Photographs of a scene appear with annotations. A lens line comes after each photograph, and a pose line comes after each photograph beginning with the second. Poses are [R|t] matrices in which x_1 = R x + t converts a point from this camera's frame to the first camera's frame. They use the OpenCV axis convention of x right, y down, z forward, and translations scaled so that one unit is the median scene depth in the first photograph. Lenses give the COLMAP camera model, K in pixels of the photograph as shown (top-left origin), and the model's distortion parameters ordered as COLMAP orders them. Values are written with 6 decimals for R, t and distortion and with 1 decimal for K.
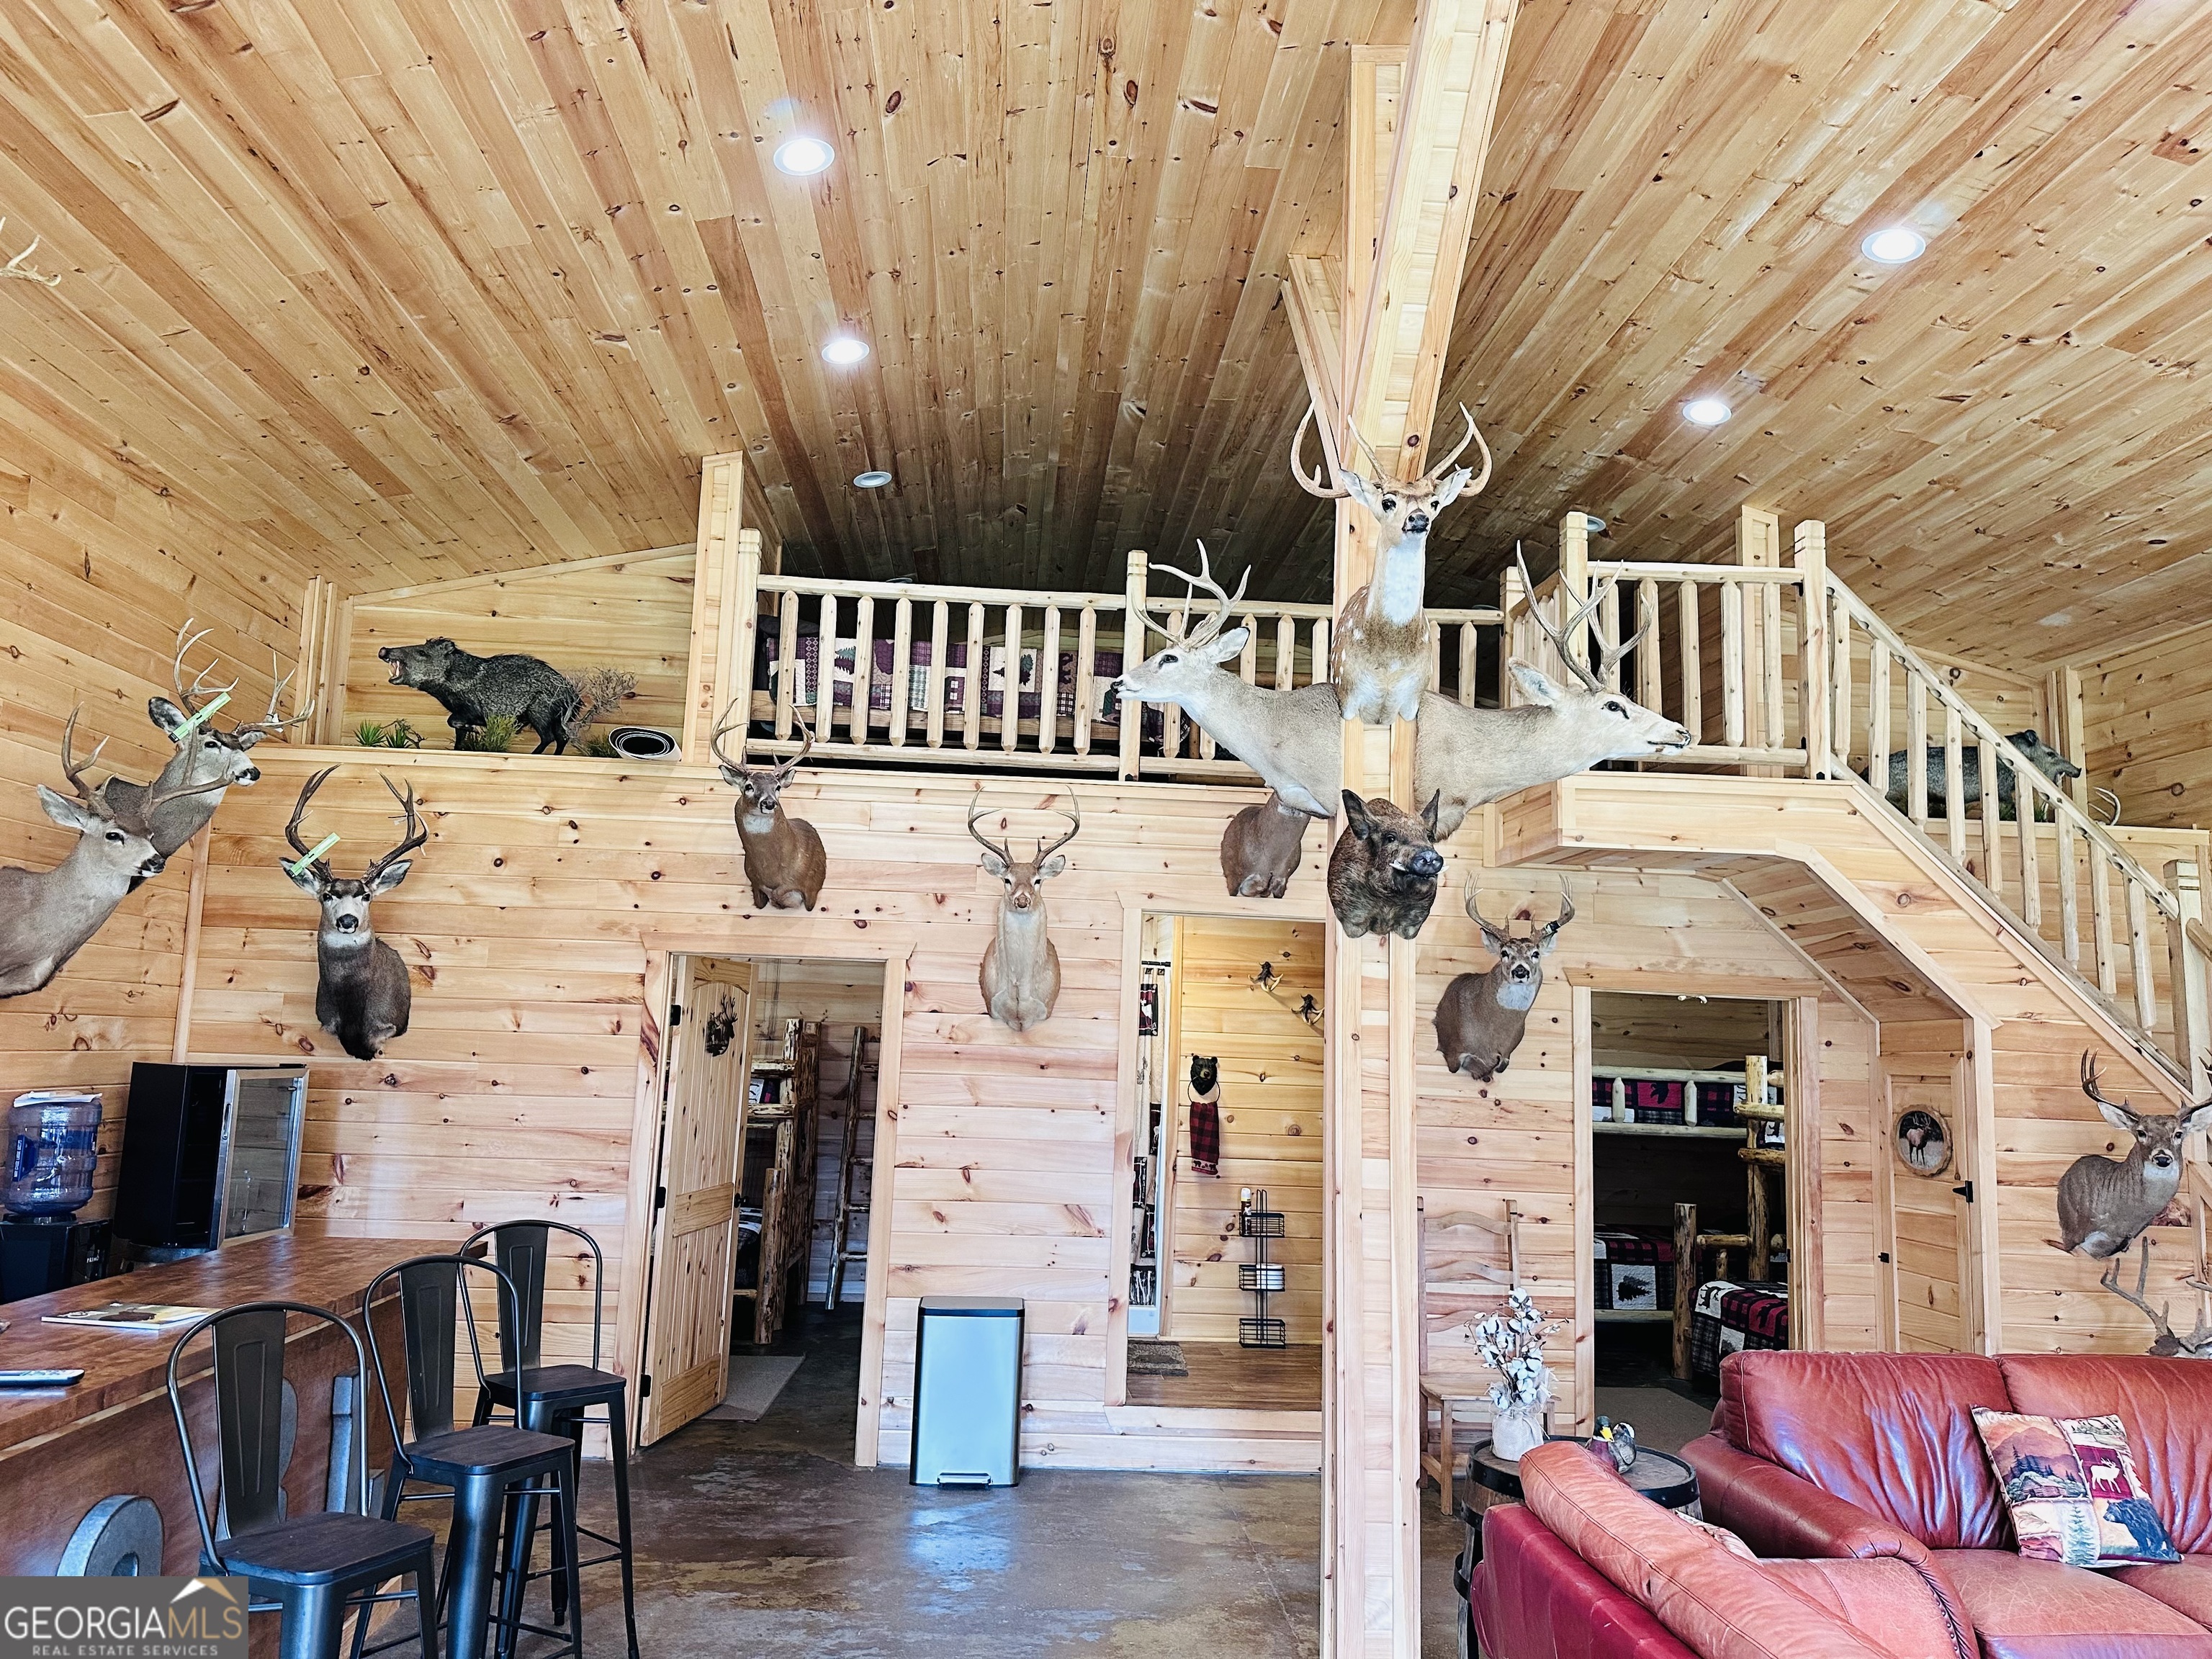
lens RADIAL K [[1563.5, 0, 1102.4], [0, 1563.5, 821.0], [0, 0, 1]] dist [0.083777, -0.112878]
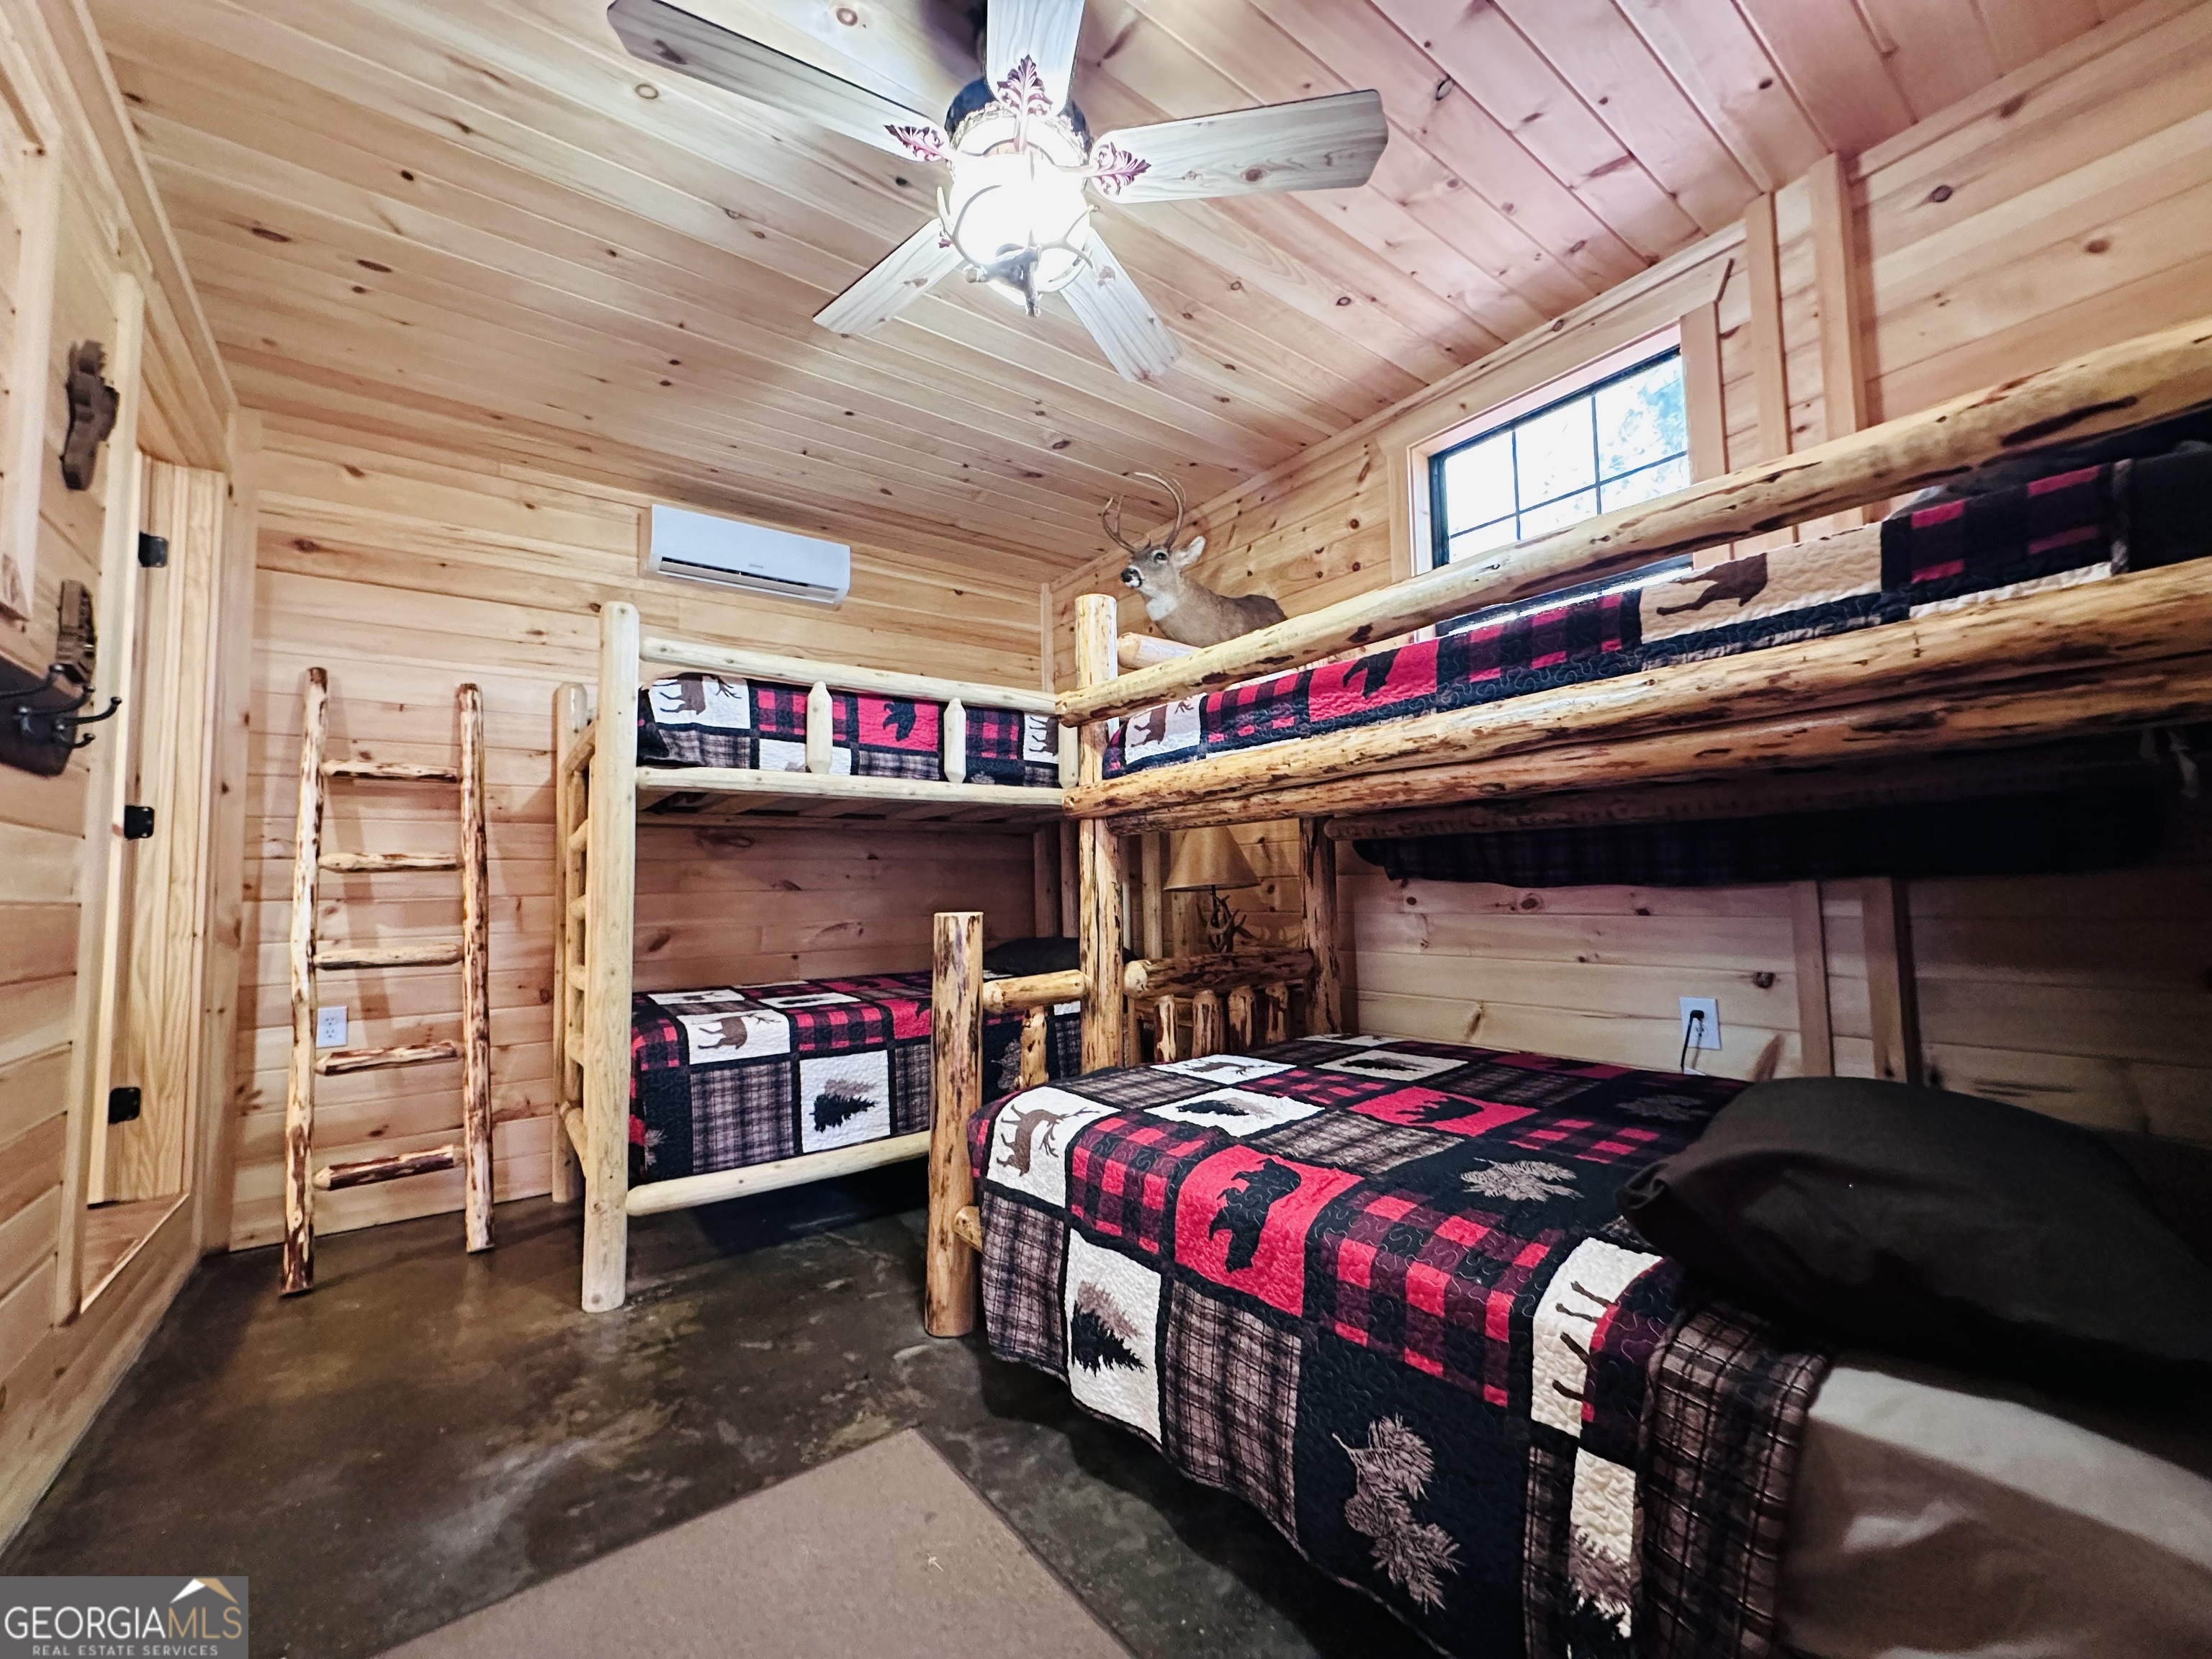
lens RADIAL K [[883.8, 0, 1106.0], [0, 883.8, 829.5], [0, 0, 1]] dist [-0.001576, -0.000021]
pose [[0.835189, -0.018735, 0.549644, 0.383345], [-0.026301, 0.996916, 0.073944, 0.283411], [-0.549334, -0.076213, 0.832120, 1.104938]]
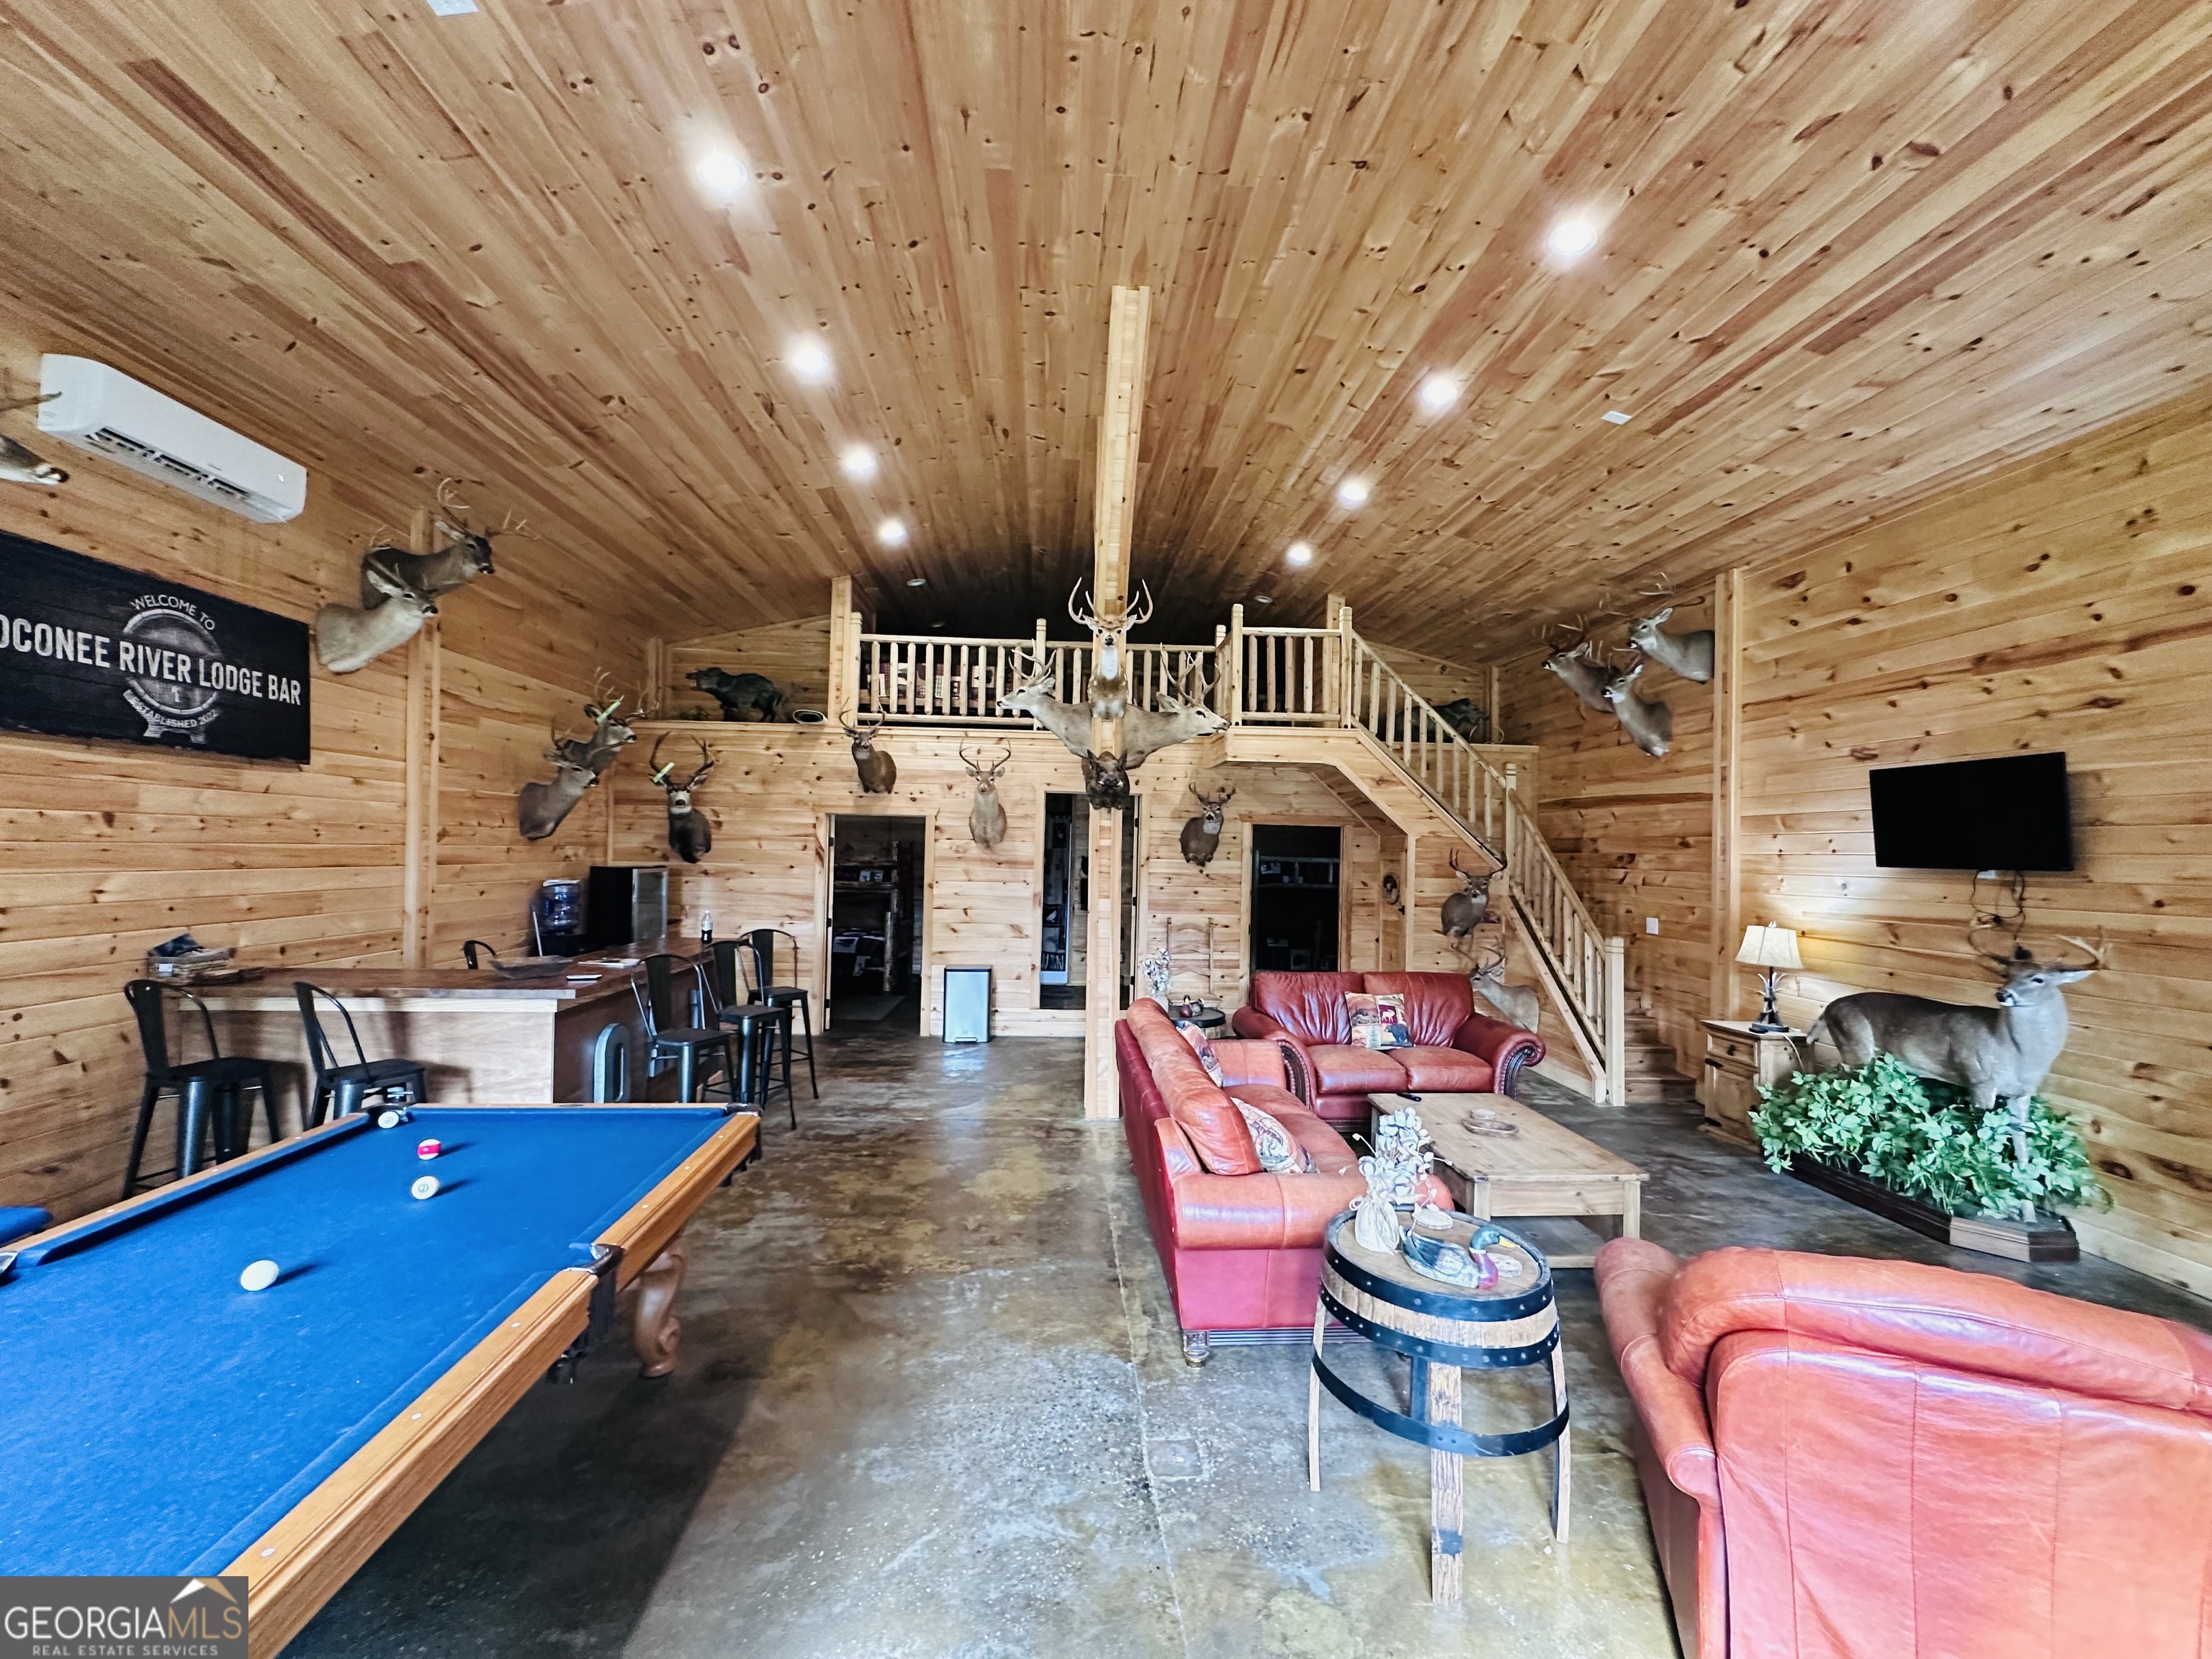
lens RADIAL K [[883.8, 0, 1106.0], [0, 883.8, 829.5], [0, 0, 1]] dist [-0.001576, -0.000021]
pose [[0.999864, -0.014898, 0.007104, 0.105743], [0.013924, 0.992482, 0.121598, -0.038825], [-0.008862, -0.121482, 0.992554, -0.228000]]
